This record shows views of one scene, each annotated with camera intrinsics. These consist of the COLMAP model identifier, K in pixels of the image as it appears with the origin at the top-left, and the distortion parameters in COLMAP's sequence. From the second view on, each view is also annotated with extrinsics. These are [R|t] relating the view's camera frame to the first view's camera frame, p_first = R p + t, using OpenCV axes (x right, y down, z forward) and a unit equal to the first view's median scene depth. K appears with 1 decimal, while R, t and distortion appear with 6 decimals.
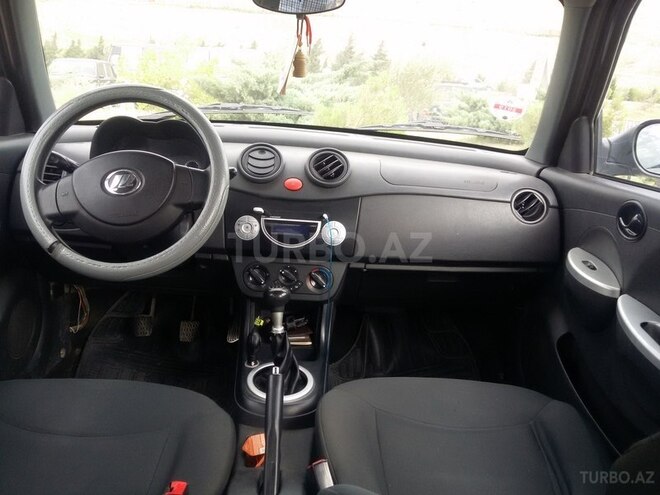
lens RADIAL K [[607.7, 0, 330.6], [0, 607.7, 257.3], [0, 0, 1]] dist [0.060672, 0.000875]
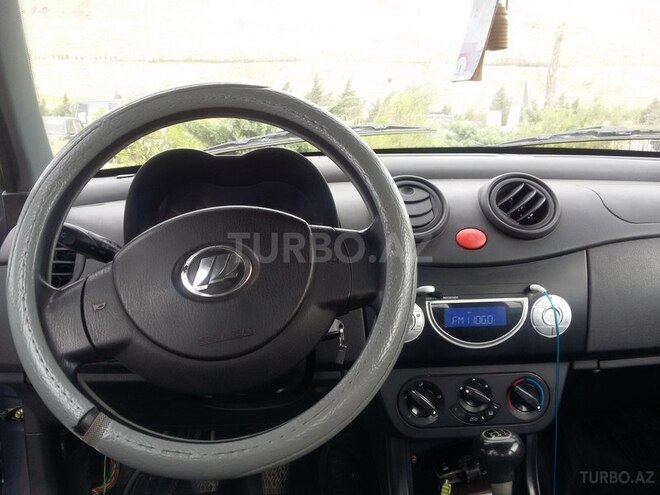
lens RADIAL K [[623.8, 0, 330.0], [0, 623.8, 247.5], [0, 0, 1]] dist [-0.003495, -0.012581]
pose [[0.994168, -0.096903, 0.047329, -0.226807], [0.100686, 0.991242, -0.085449, -0.075170], [-0.038635, 0.089717, 0.995218, 0.416833]]
